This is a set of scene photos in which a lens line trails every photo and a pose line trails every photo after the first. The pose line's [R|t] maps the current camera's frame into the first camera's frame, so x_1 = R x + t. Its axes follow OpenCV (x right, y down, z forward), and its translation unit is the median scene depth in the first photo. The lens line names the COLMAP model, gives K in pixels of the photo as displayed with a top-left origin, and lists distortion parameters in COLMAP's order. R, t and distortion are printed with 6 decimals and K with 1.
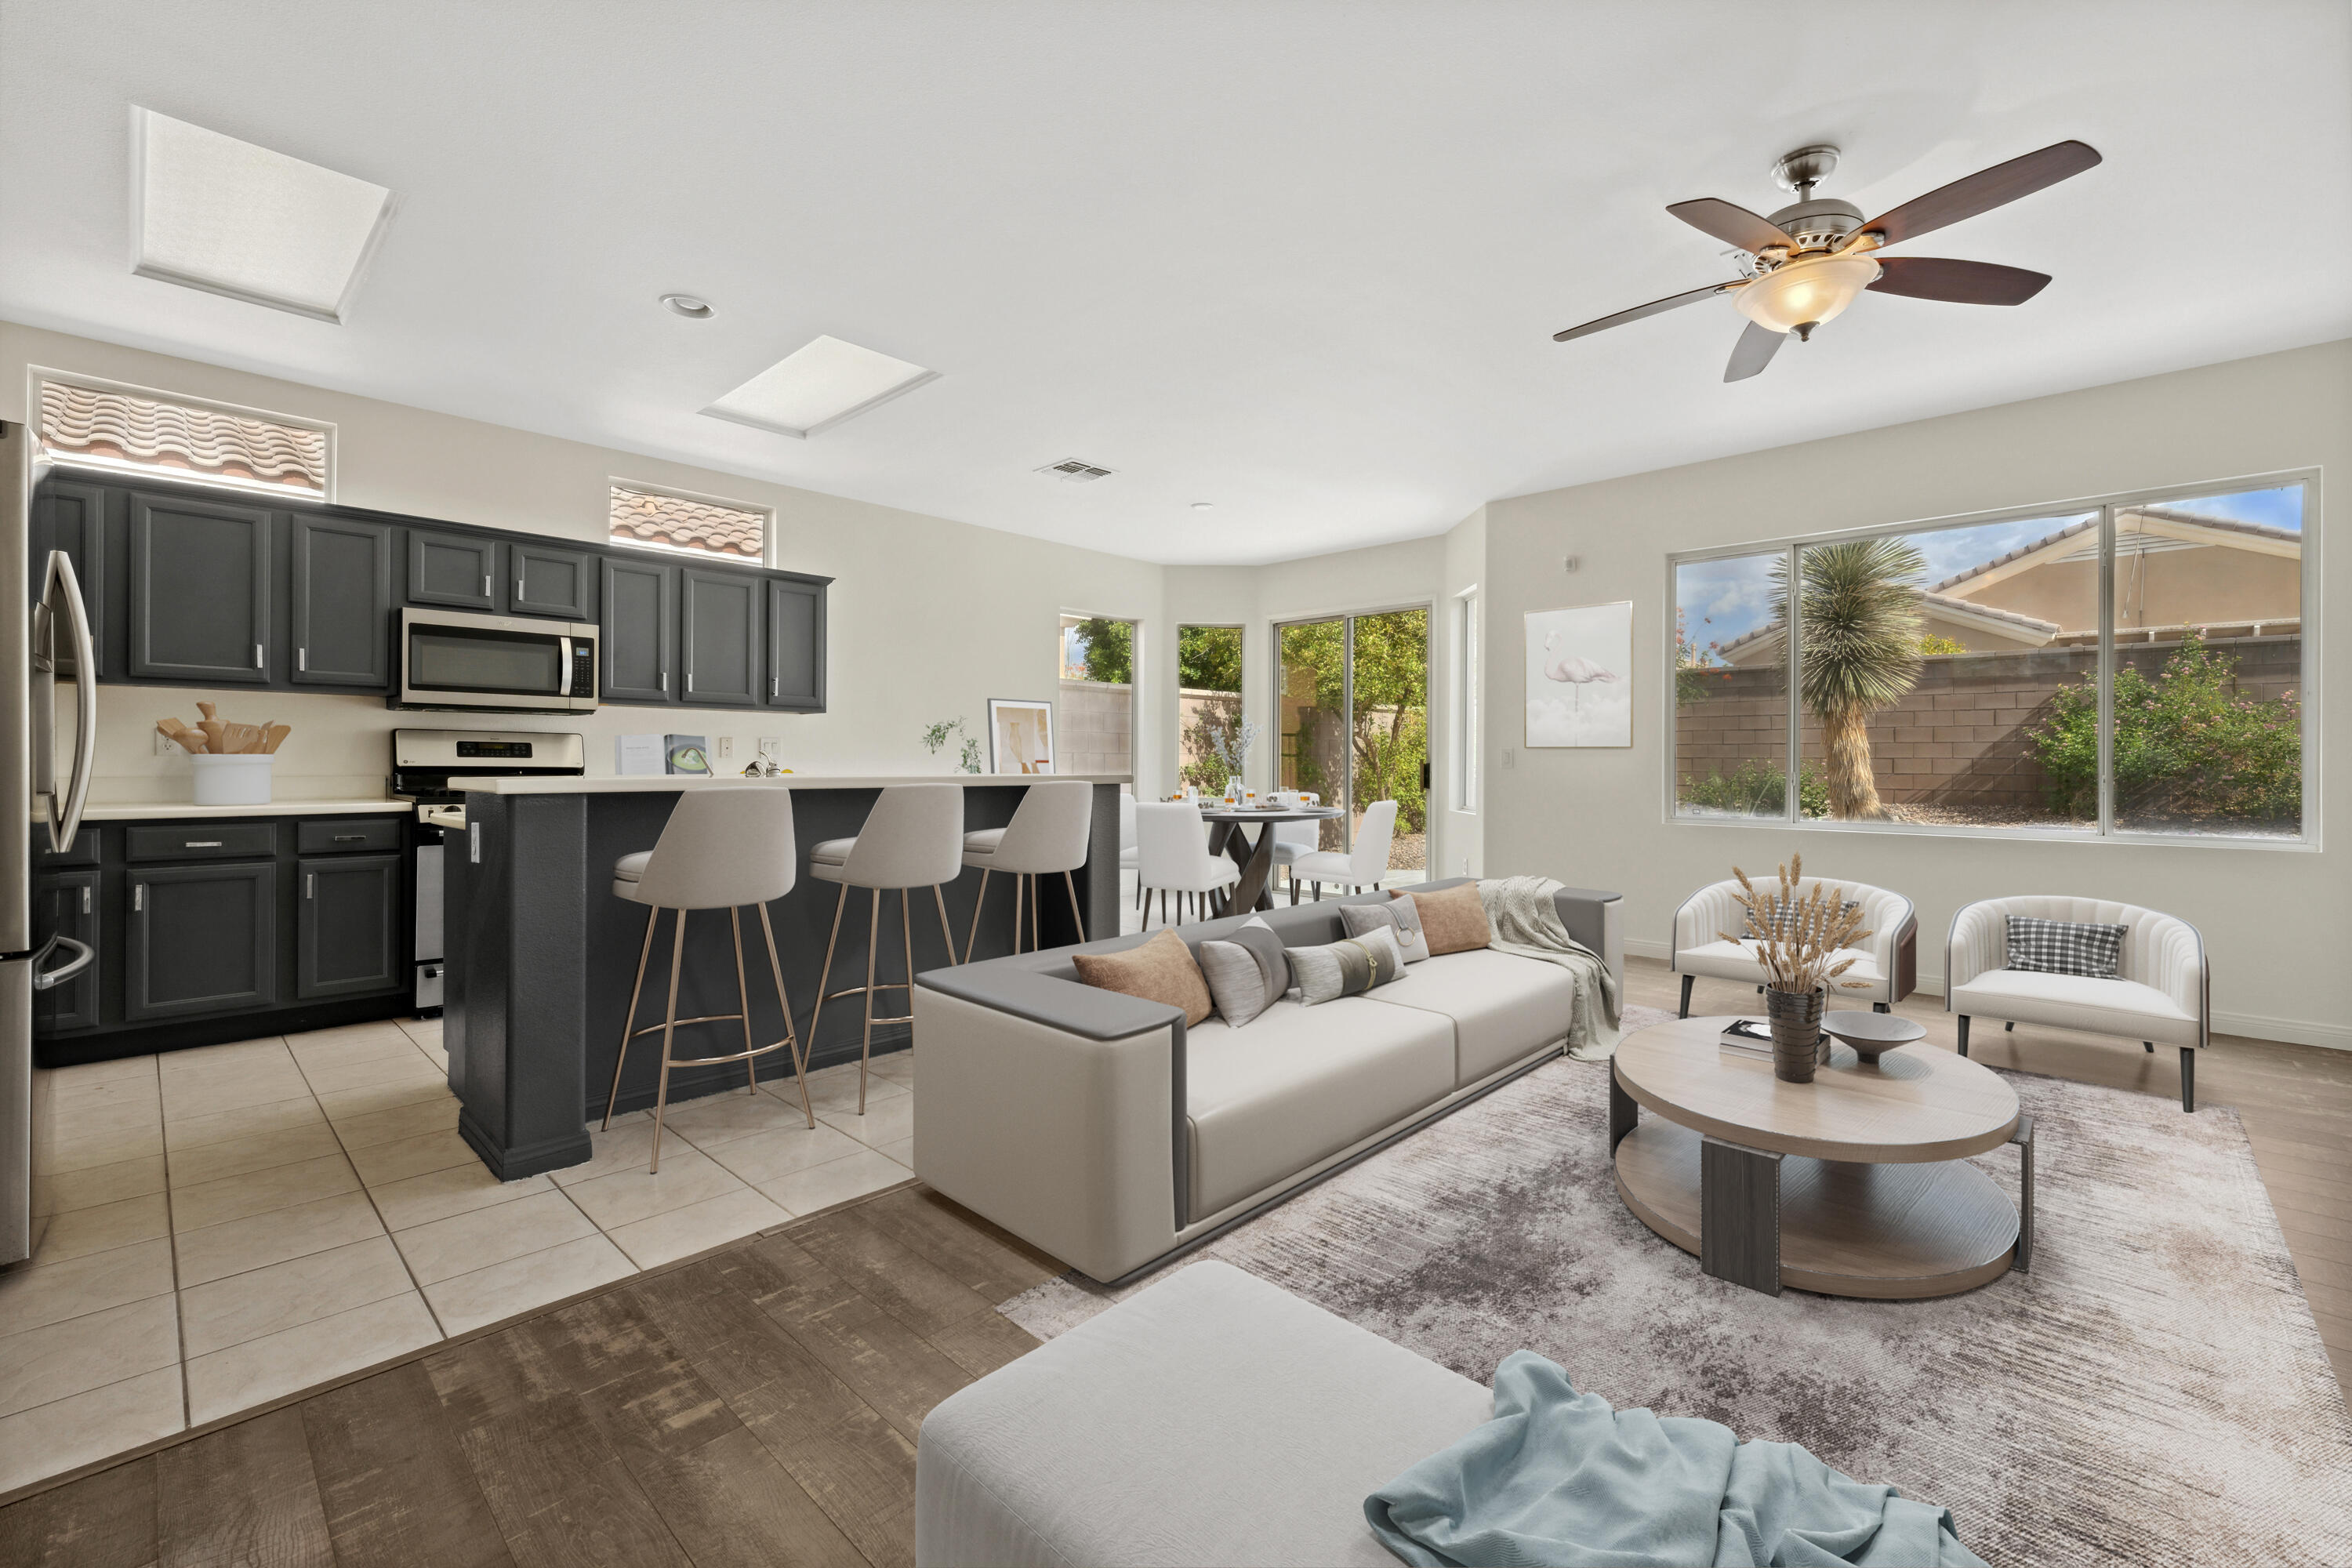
lens RADIAL K [[981.7, 0, 1188.7], [0, 981.7, 763.6], [0, 0, 1]] dist [0.001958, 0.000353]
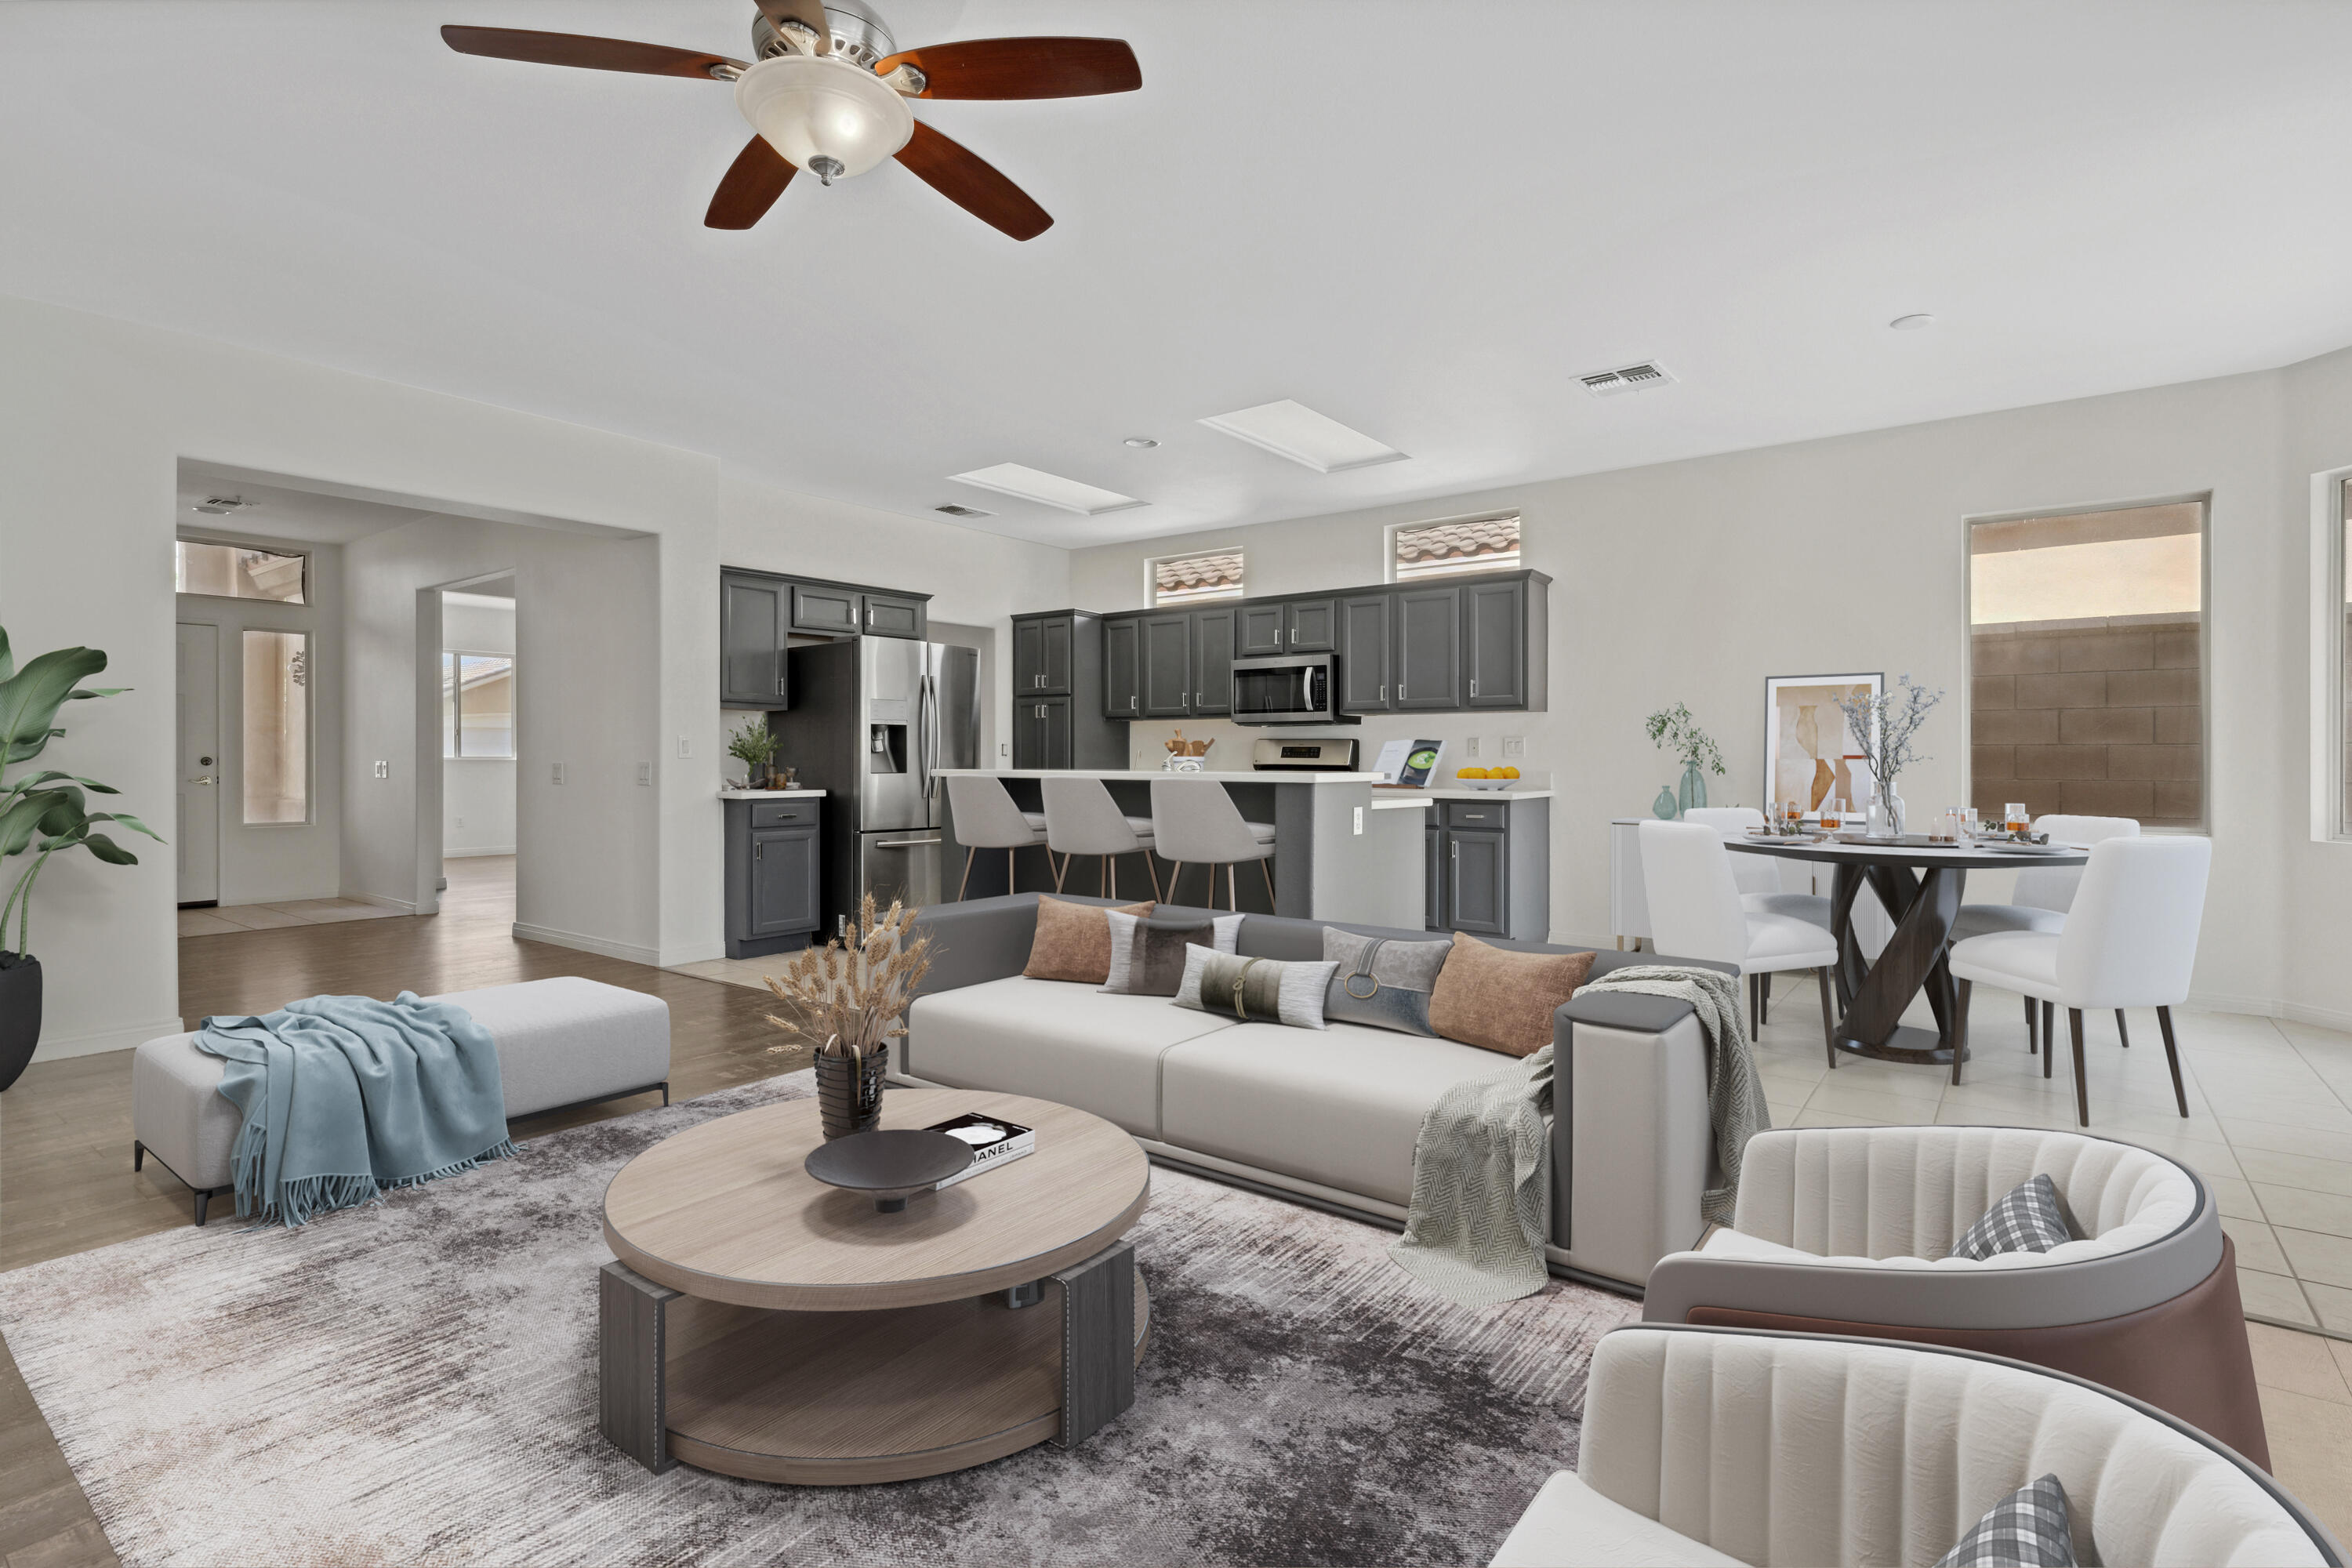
lens RADIAL K [[1122.0, 0, 1168.4], [0, 1122.0, 766.9], [0, 0, 1]] dist [0.001626, -0.000220]
pose [[0.094924, -0.001416, -0.995484, 0.844282], [-0.006763, 0.999975, -0.002067, 0.010256], [0.995462, 0.006929, 0.094912, 0.668576]]
